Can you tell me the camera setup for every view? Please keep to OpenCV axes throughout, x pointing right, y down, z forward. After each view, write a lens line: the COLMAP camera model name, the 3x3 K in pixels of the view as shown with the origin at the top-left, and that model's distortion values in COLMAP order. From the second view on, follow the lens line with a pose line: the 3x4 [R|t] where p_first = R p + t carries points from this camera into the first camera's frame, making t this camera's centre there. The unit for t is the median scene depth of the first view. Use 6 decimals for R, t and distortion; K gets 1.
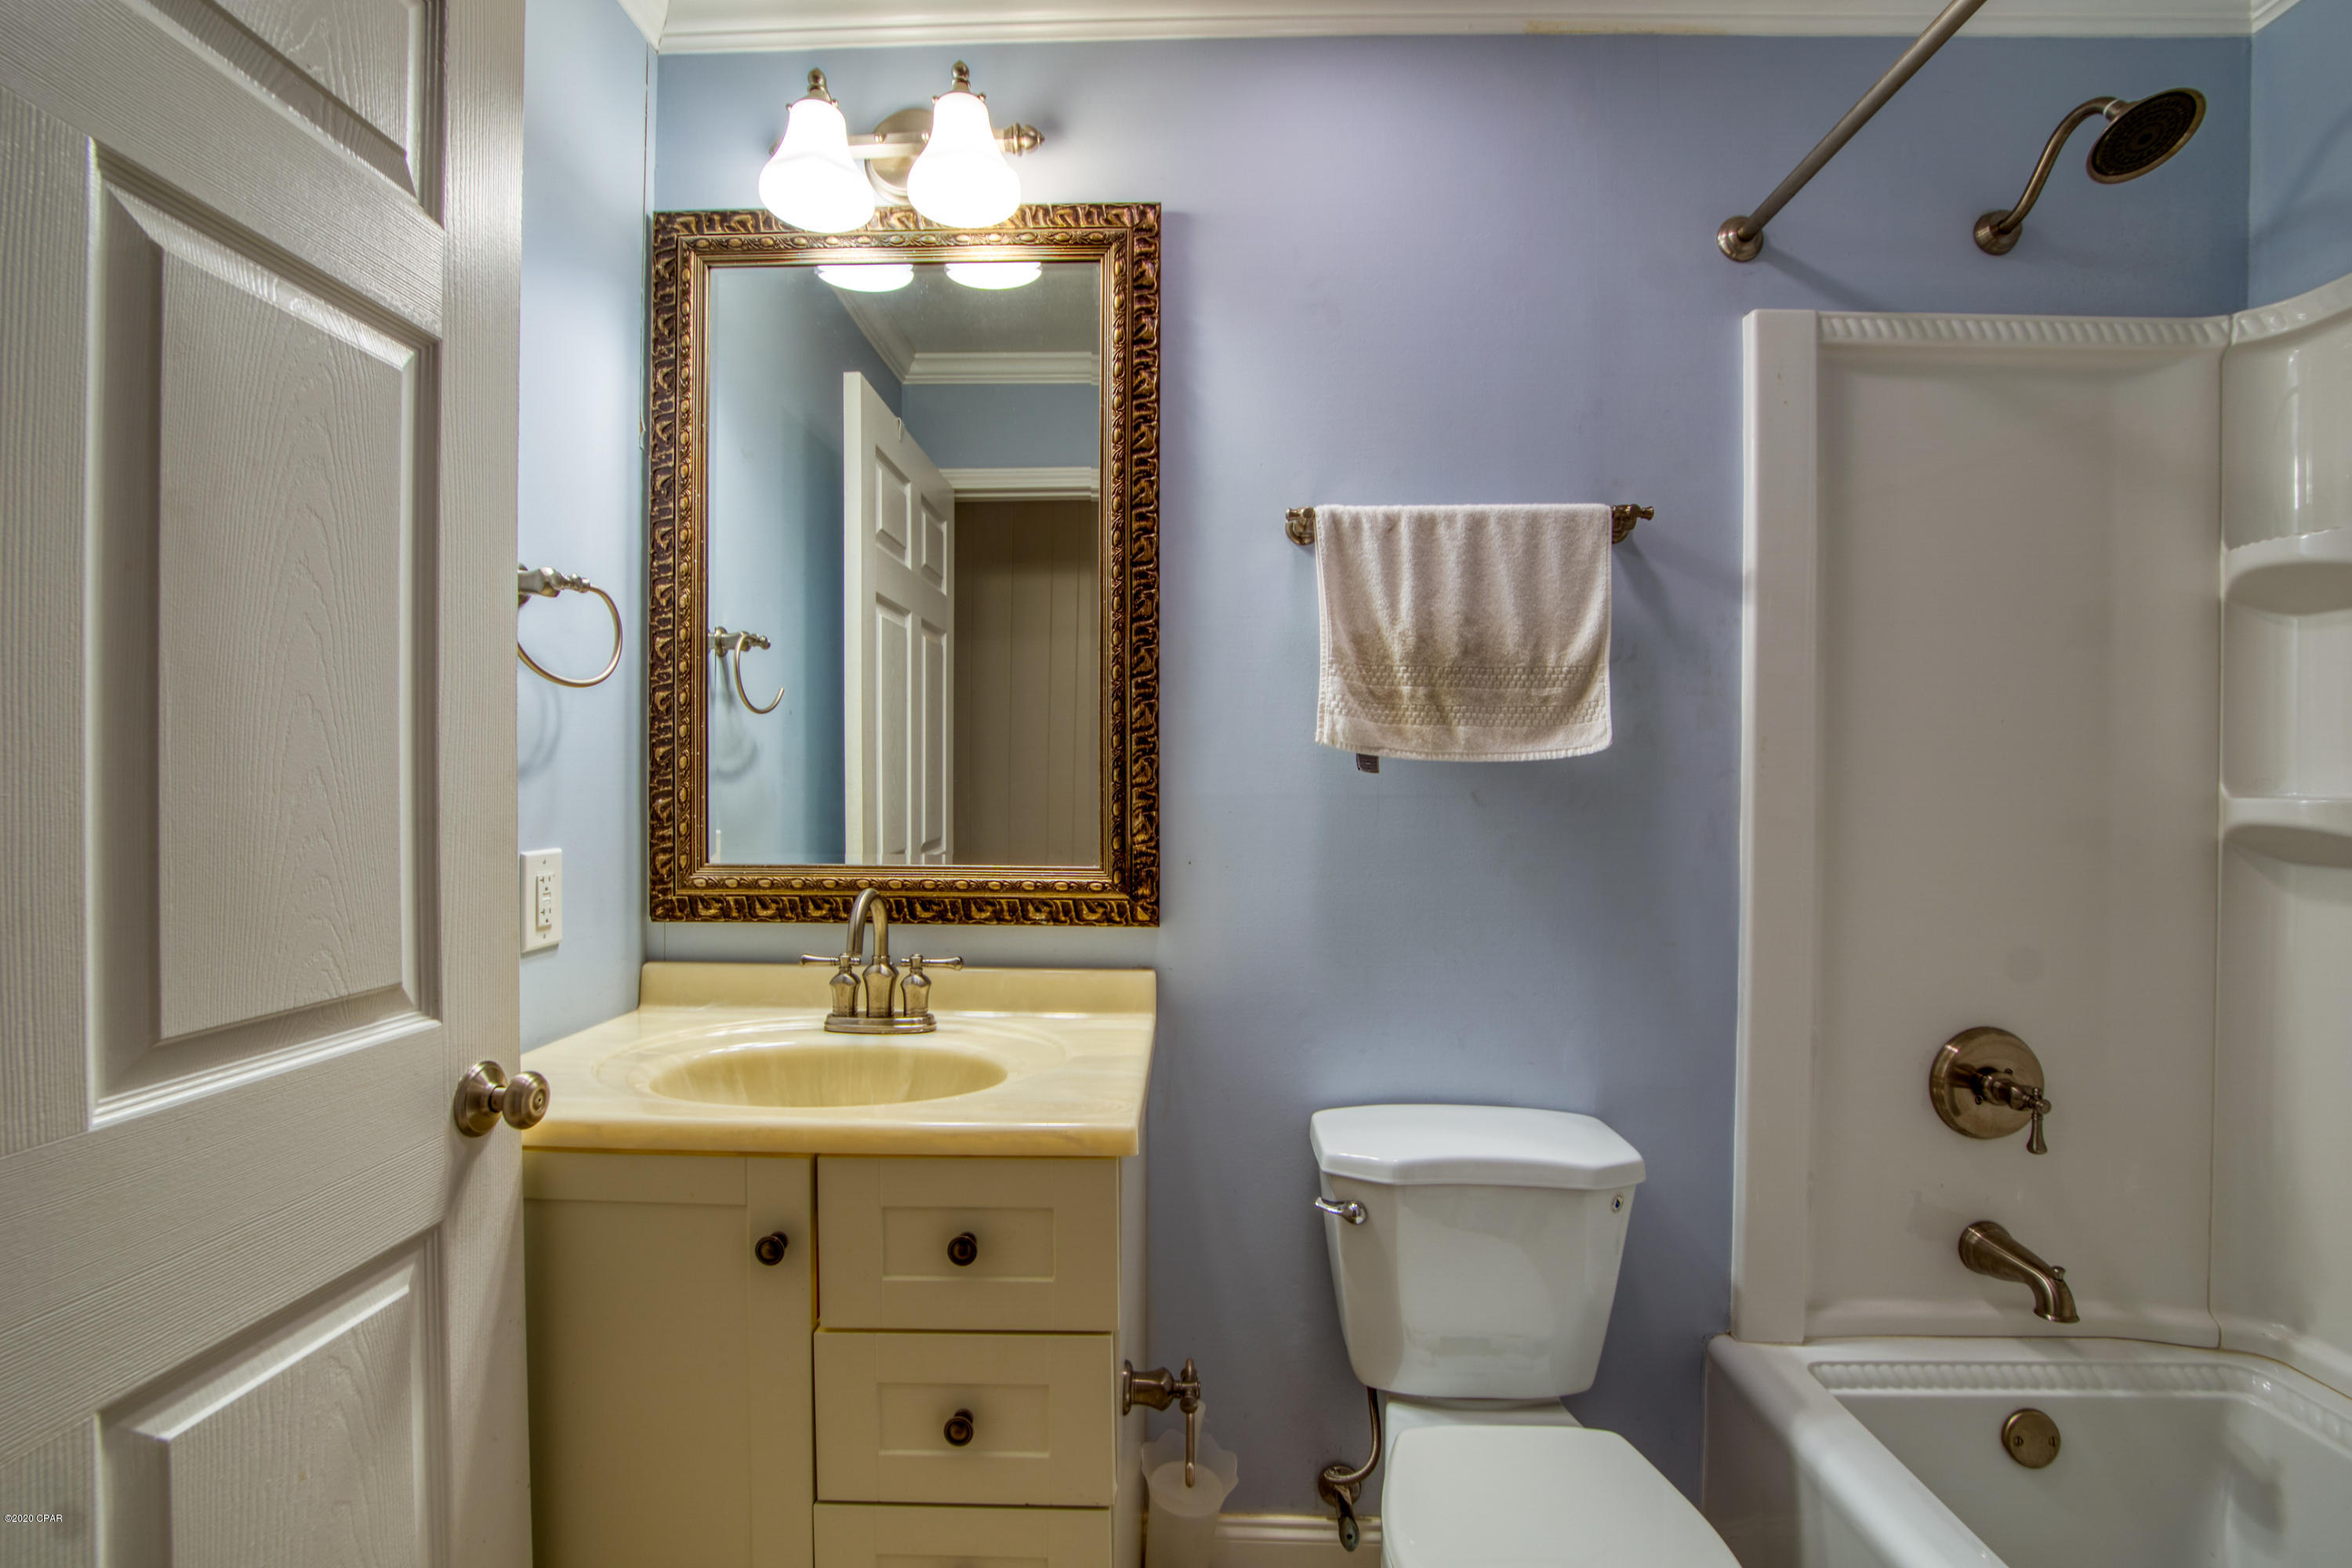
lens RADIAL K [[1042.2, 0, 1176.0], [0, 1042.2, 784.0], [0, 0, 1]] dist [-0.050482, 0.011800]
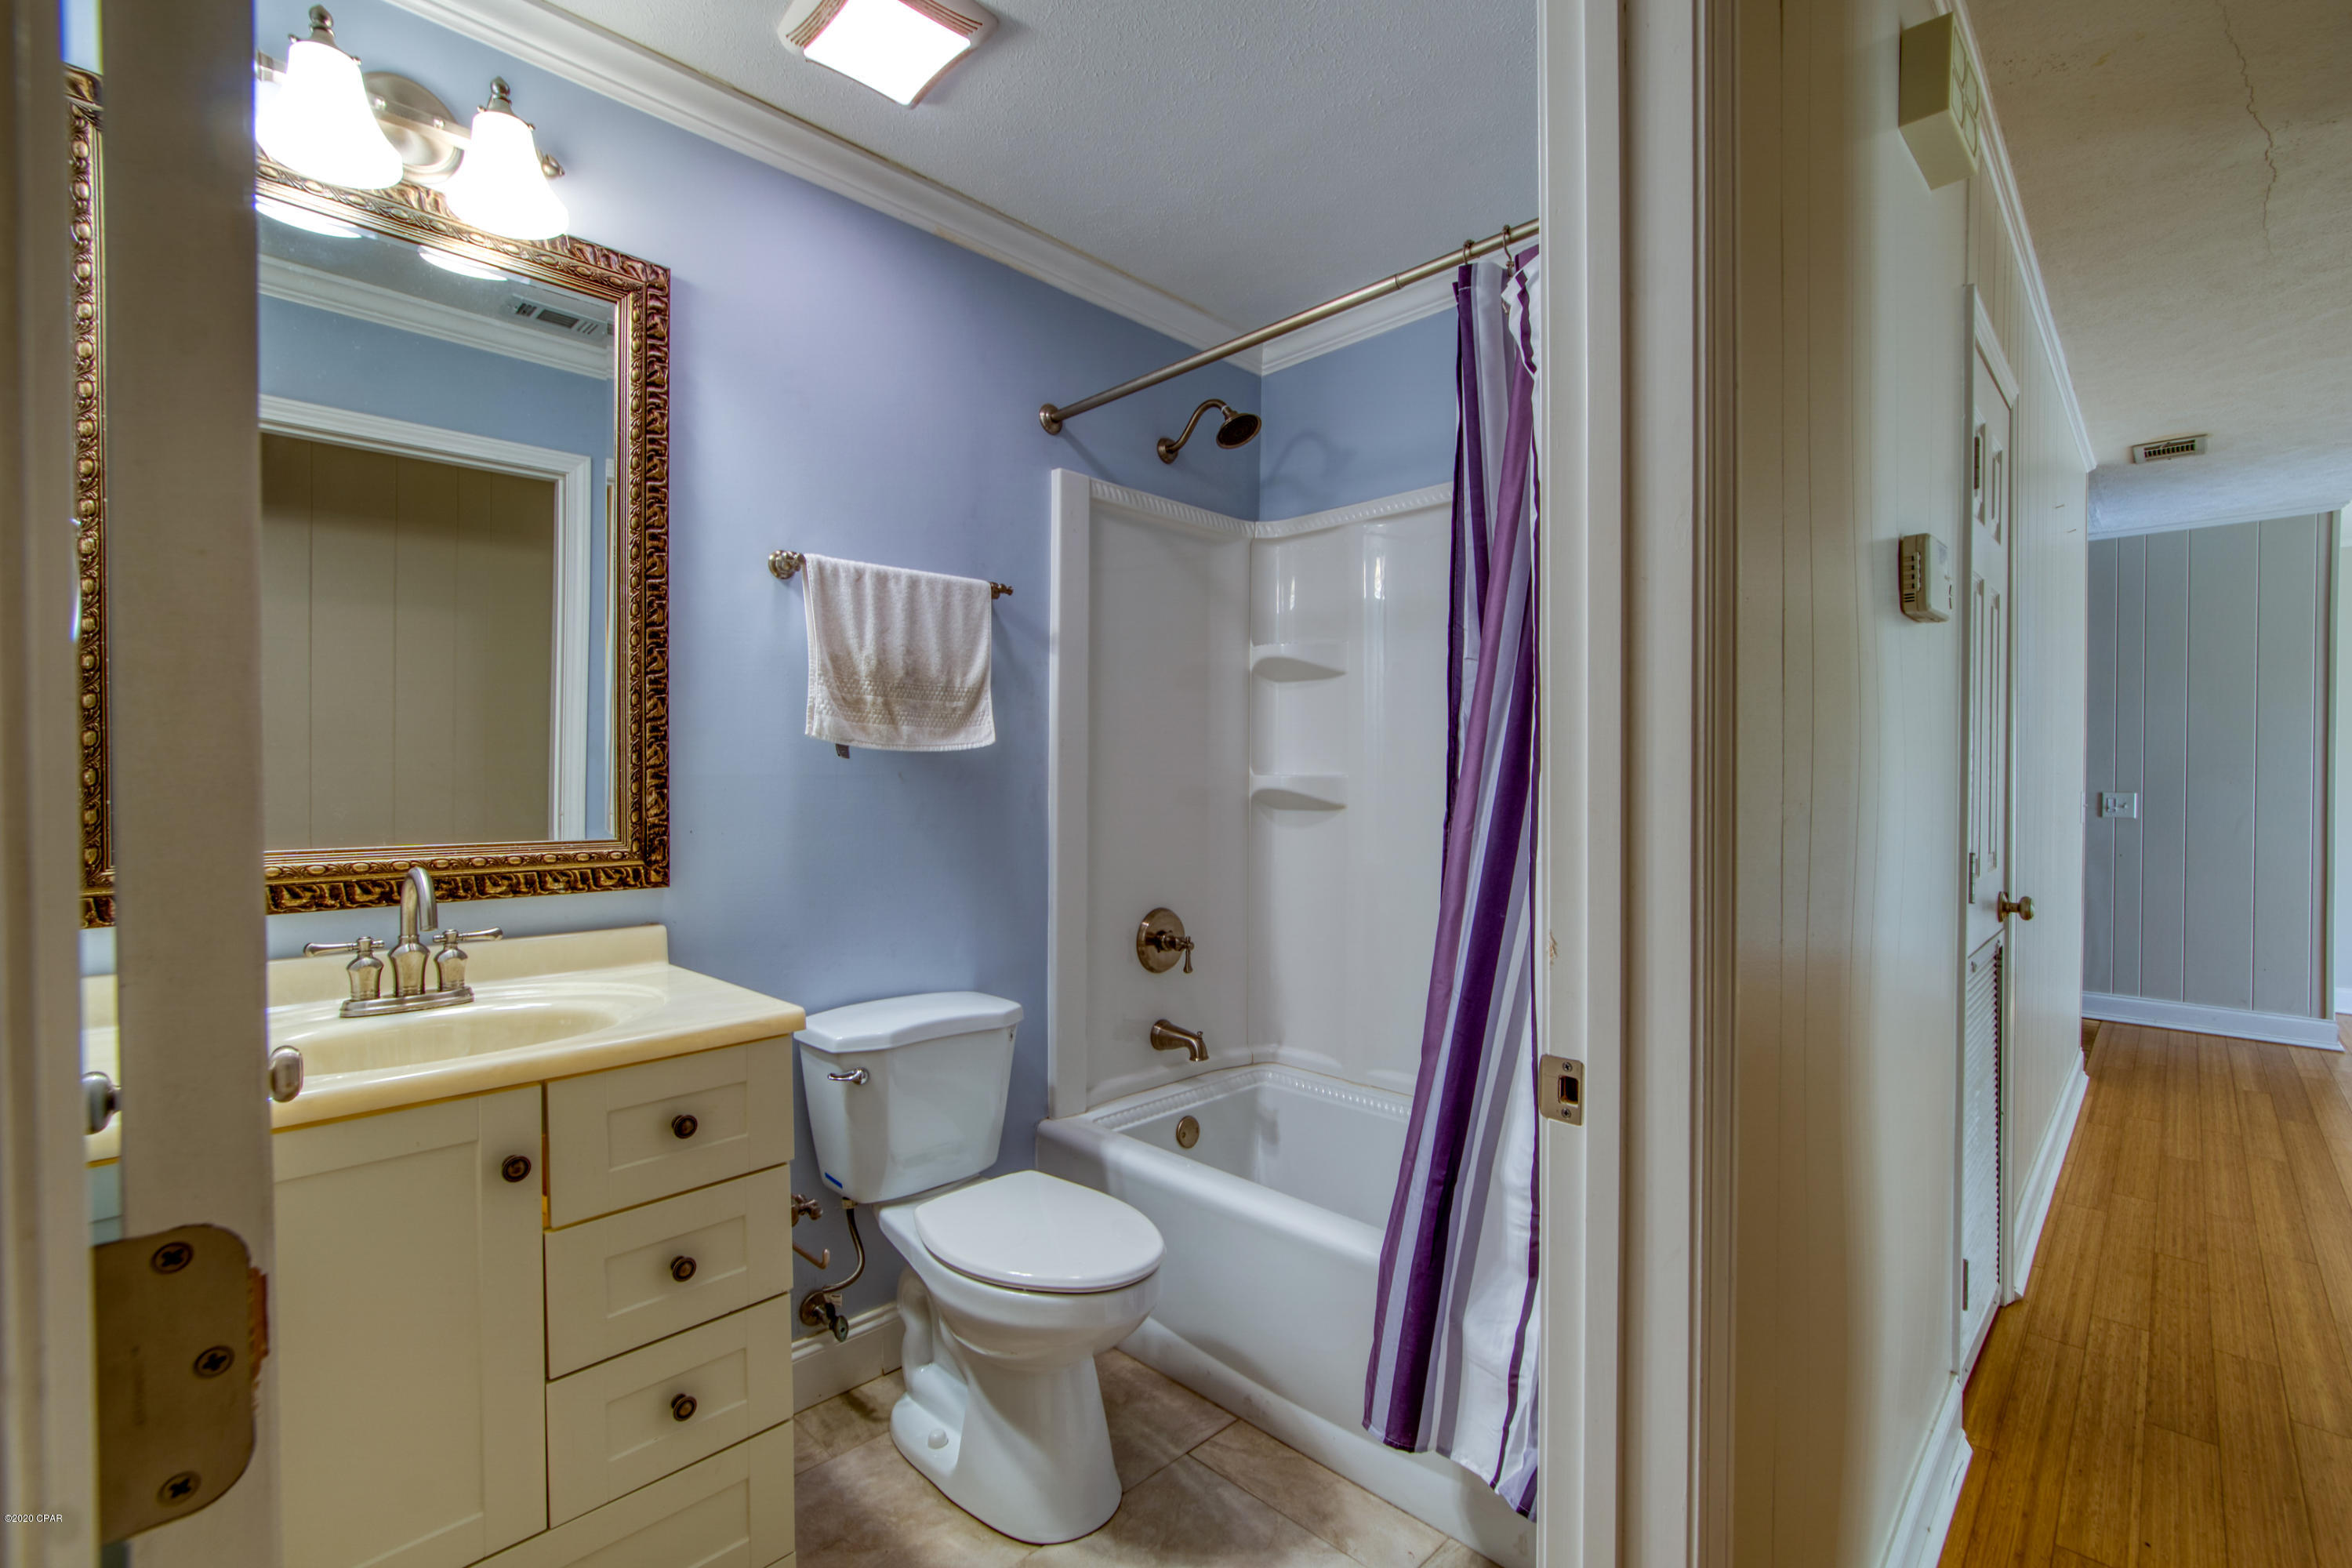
lens RADIAL K [[1042.2, 0, 1176.0], [0, 1042.2, 784.0], [0, 0, 1]] dist [-0.050482, 0.011800]
pose [[0.666303, -0.008227, 0.745636, -0.521626], [-0.000075, 0.999938, 0.011101, 0.007629], [-0.745681, -0.007452, 0.666261, -0.214421]]
